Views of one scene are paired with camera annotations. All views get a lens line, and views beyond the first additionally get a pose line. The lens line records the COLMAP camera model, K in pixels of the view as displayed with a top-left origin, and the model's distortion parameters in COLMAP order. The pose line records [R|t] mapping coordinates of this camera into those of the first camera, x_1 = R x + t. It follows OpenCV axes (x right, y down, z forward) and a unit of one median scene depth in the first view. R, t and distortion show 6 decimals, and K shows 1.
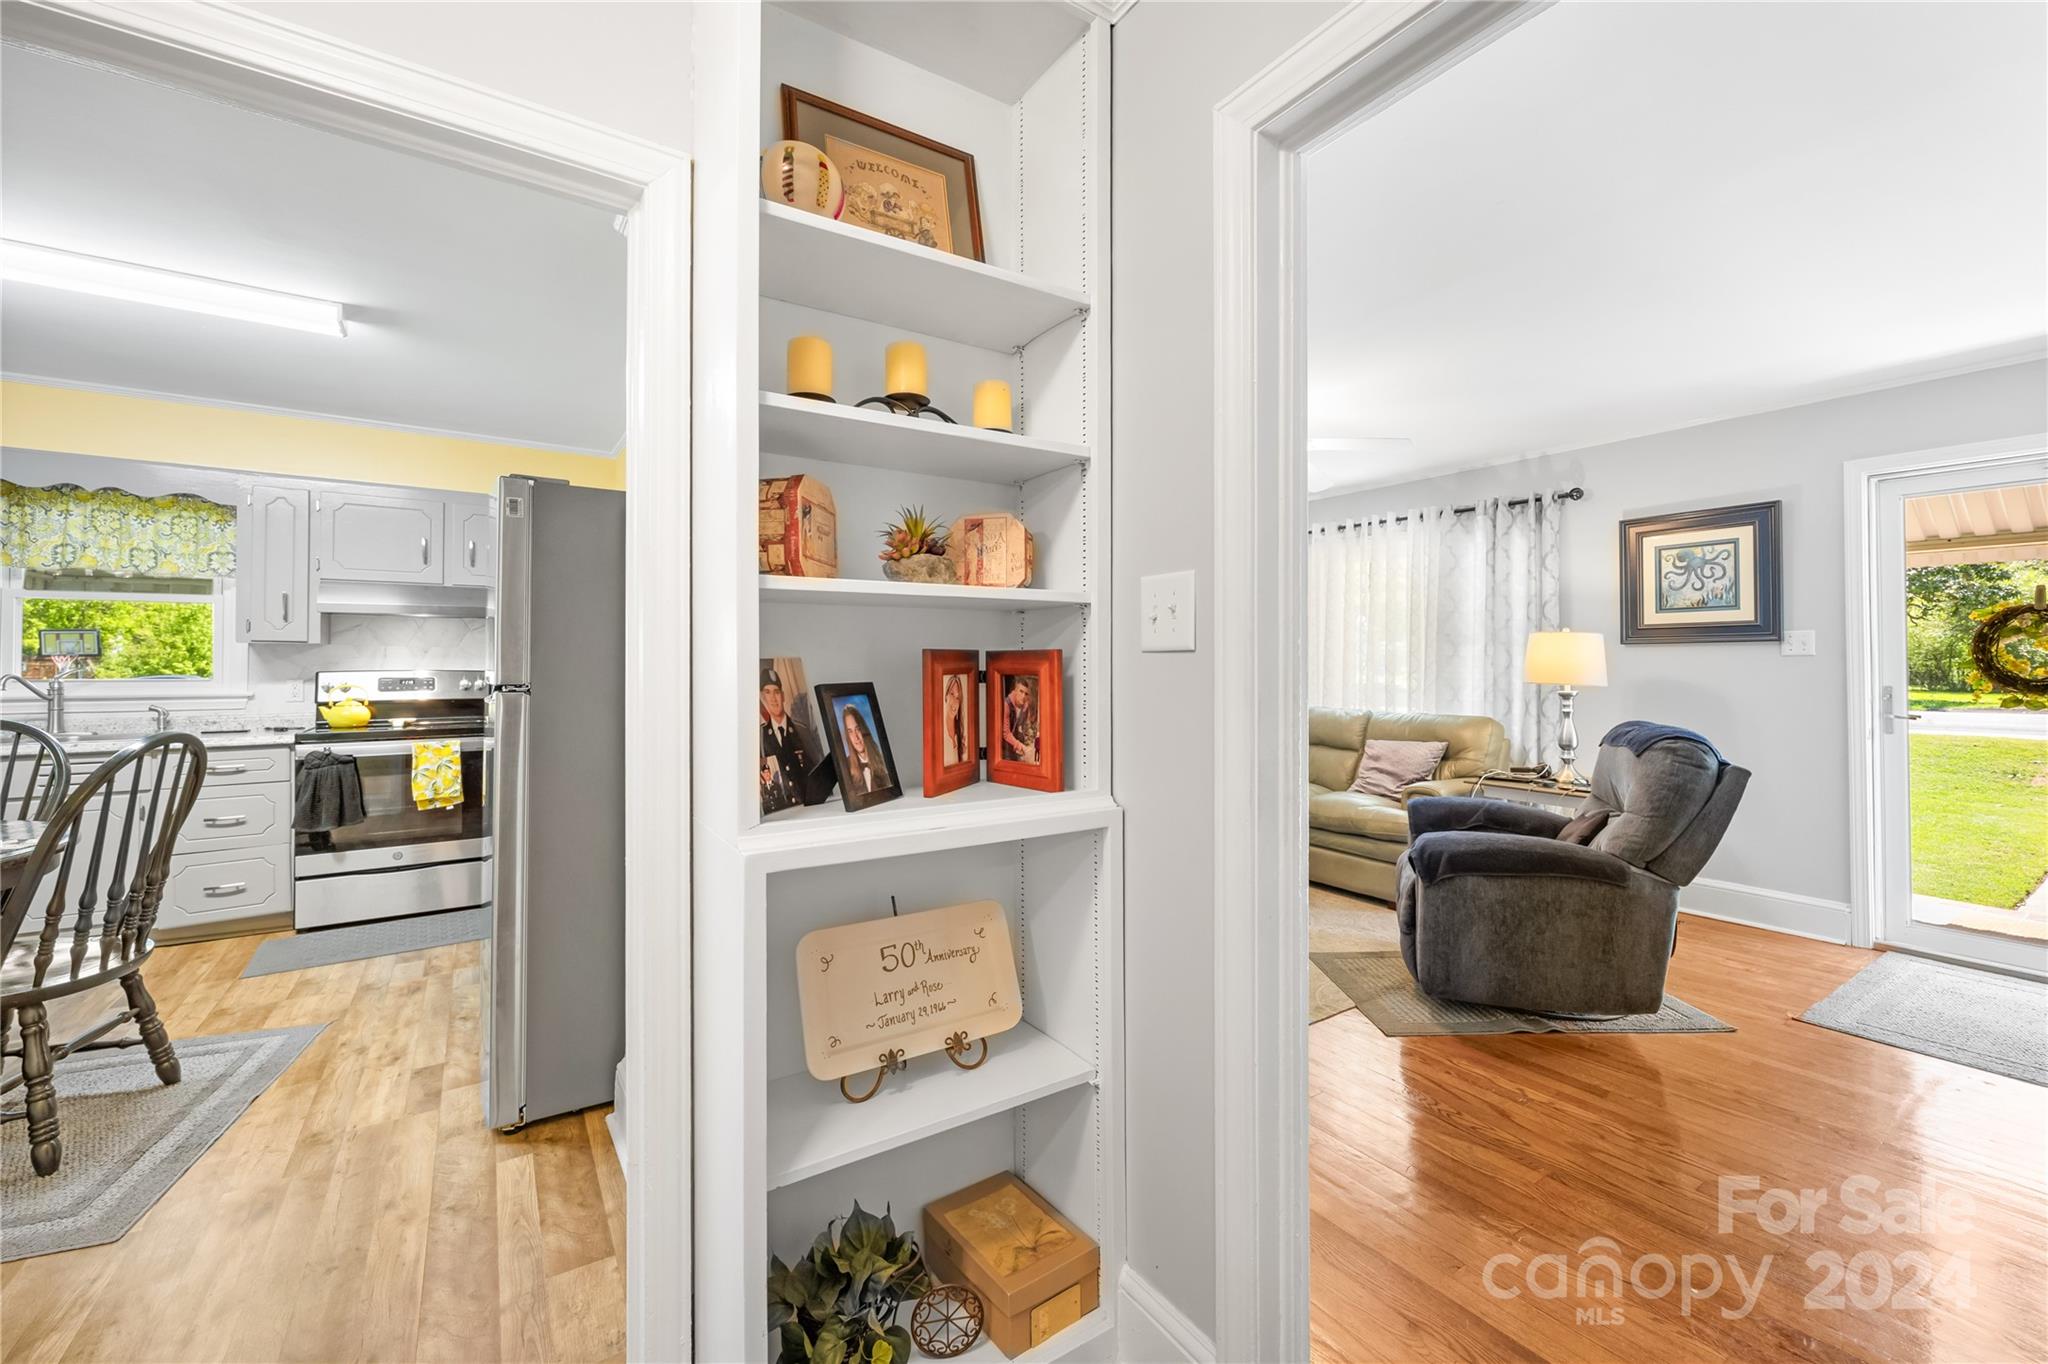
lens RADIAL K [[828.1, 0, 1020.9], [0, 828.1, 655.5], [0, 0, 1]] dist [-0.001153, -0.000069]
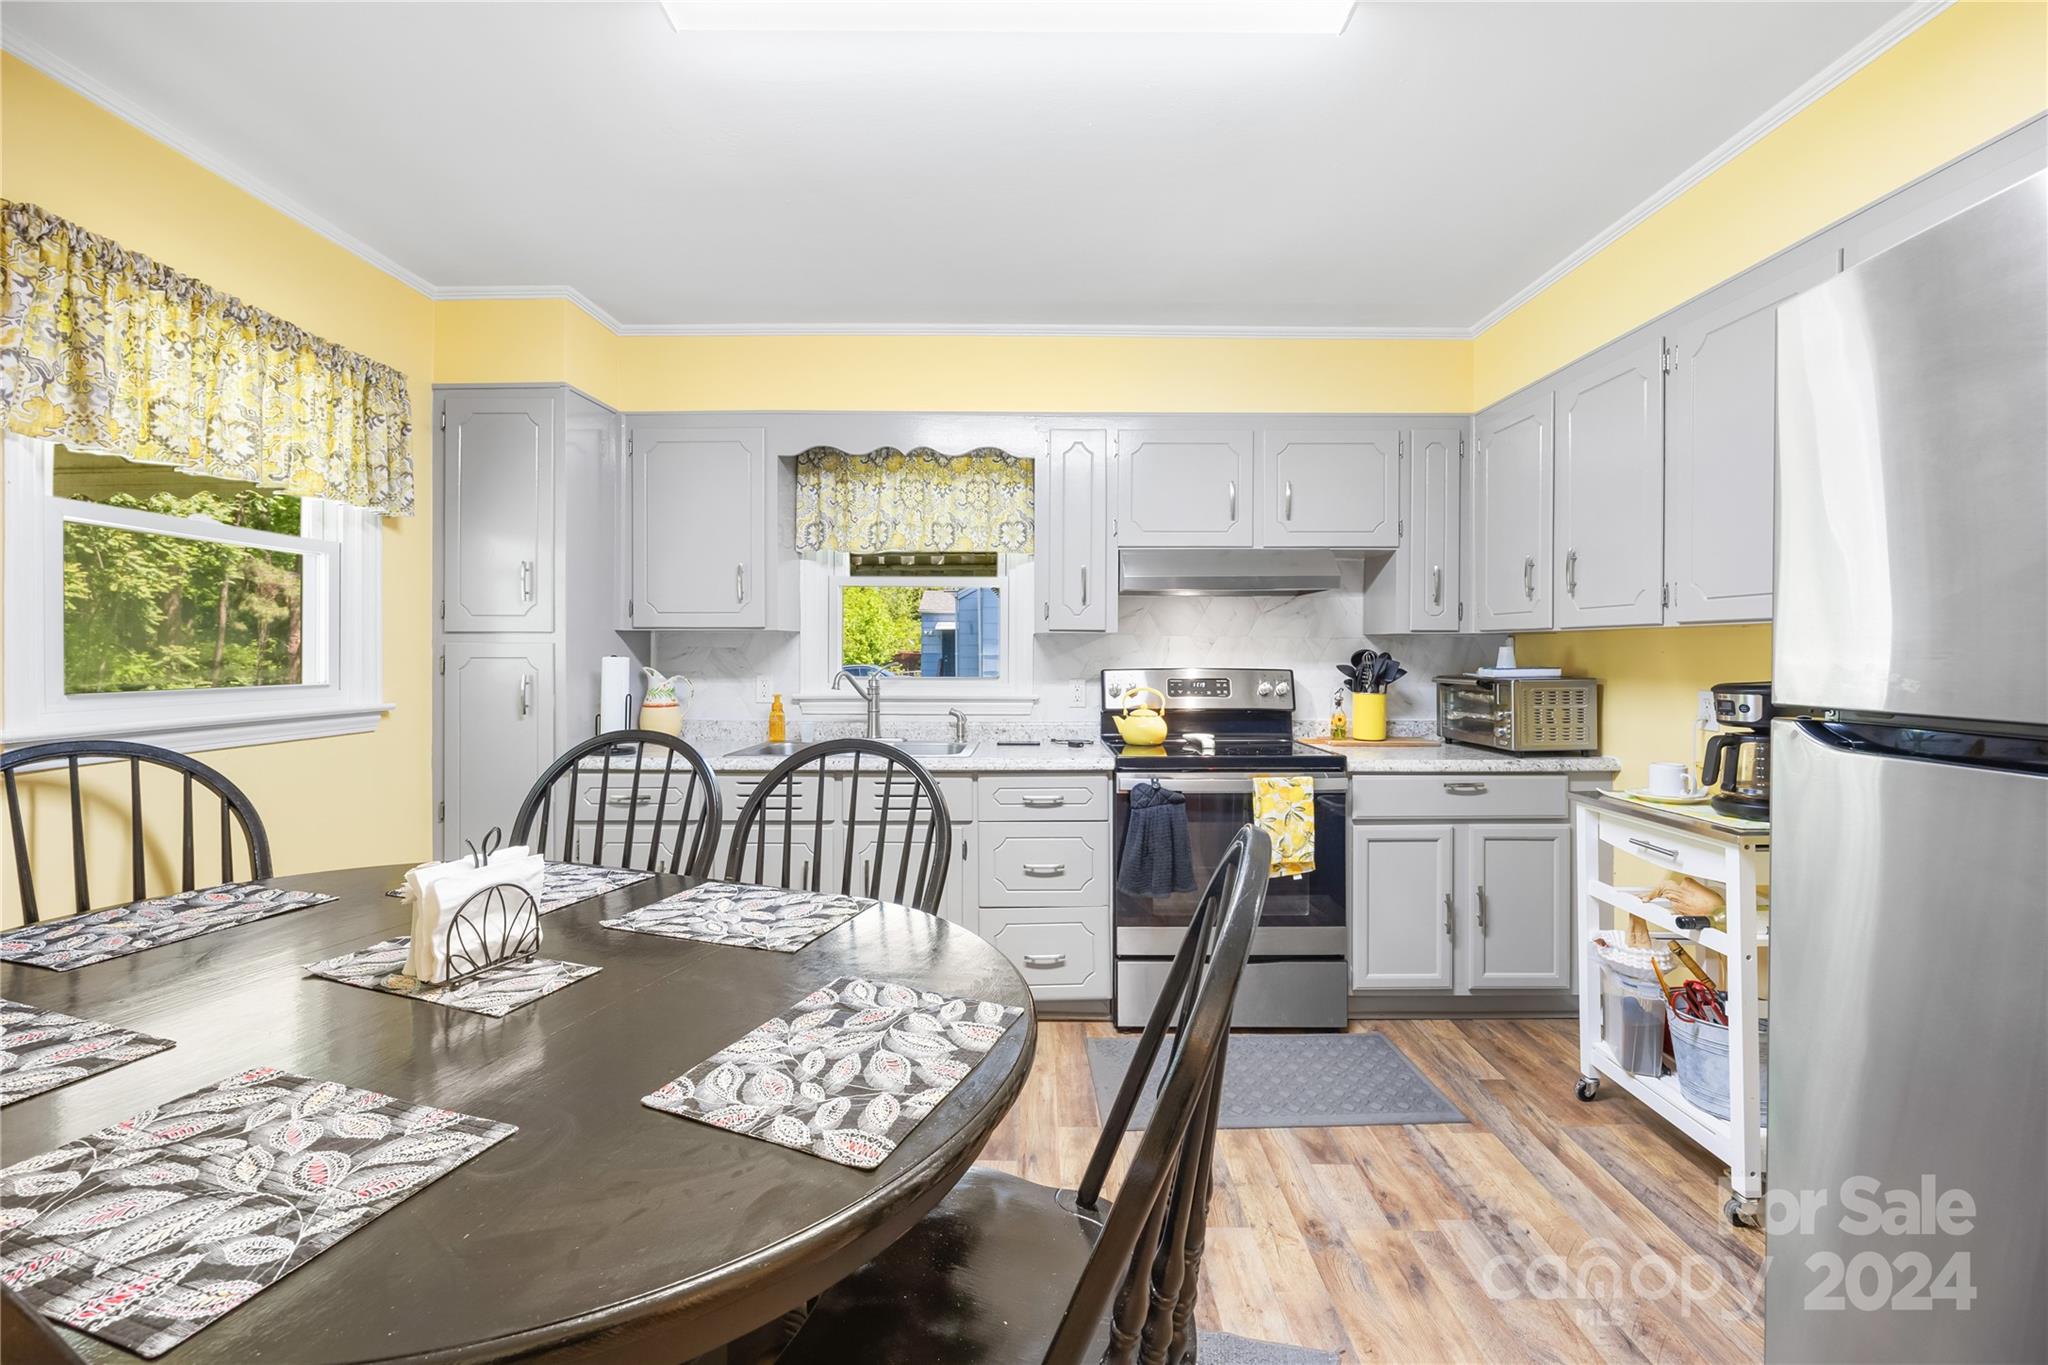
lens RADIAL K [[828.1, 0, 1020.9], [0, 828.1, 656.0], [0, 0, 1]] dist [-0.001153, -0.000069]
pose [[0.831992, 0.000544, -0.554787, -0.519662], [0.004929, 0.999953, 0.008374, 0.000021], [0.554765, -0.009702, 0.831950, 0.336435]]
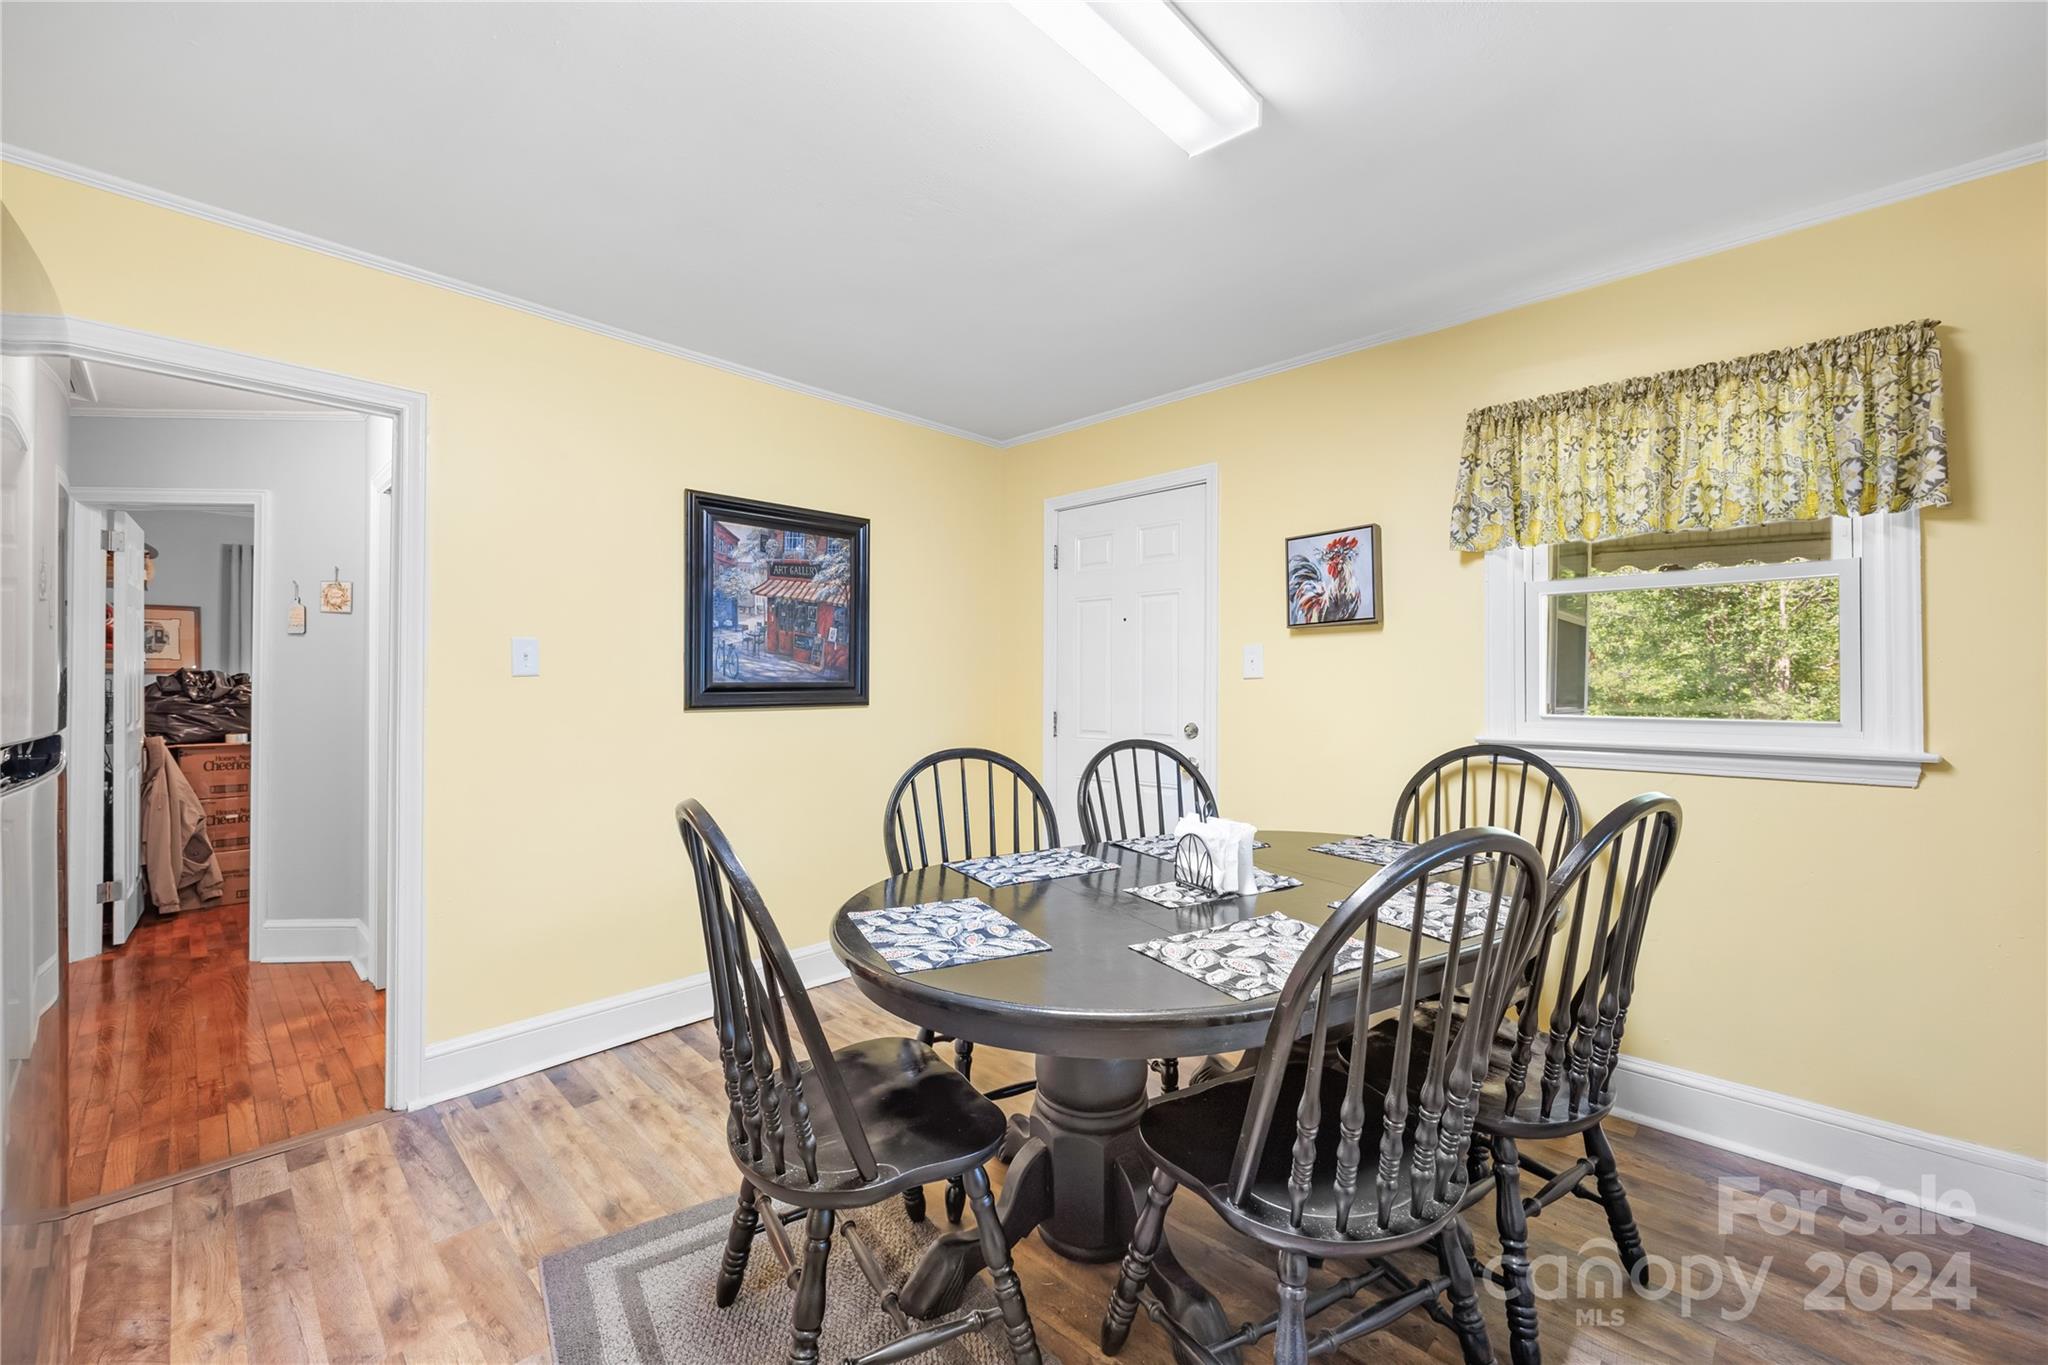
lens RADIAL K [[819.5, 0, 1024.0], [0, 819.5, 682.5], [0, 0, 1]] dist [-0.003487, -0.000607]
pose [[-0.975442, -0.007904, -0.220115, -0.661391], [-0.004751, 0.999878, -0.014851, 0.007078], [0.220205, -0.013441, -0.975361, 0.965693]]
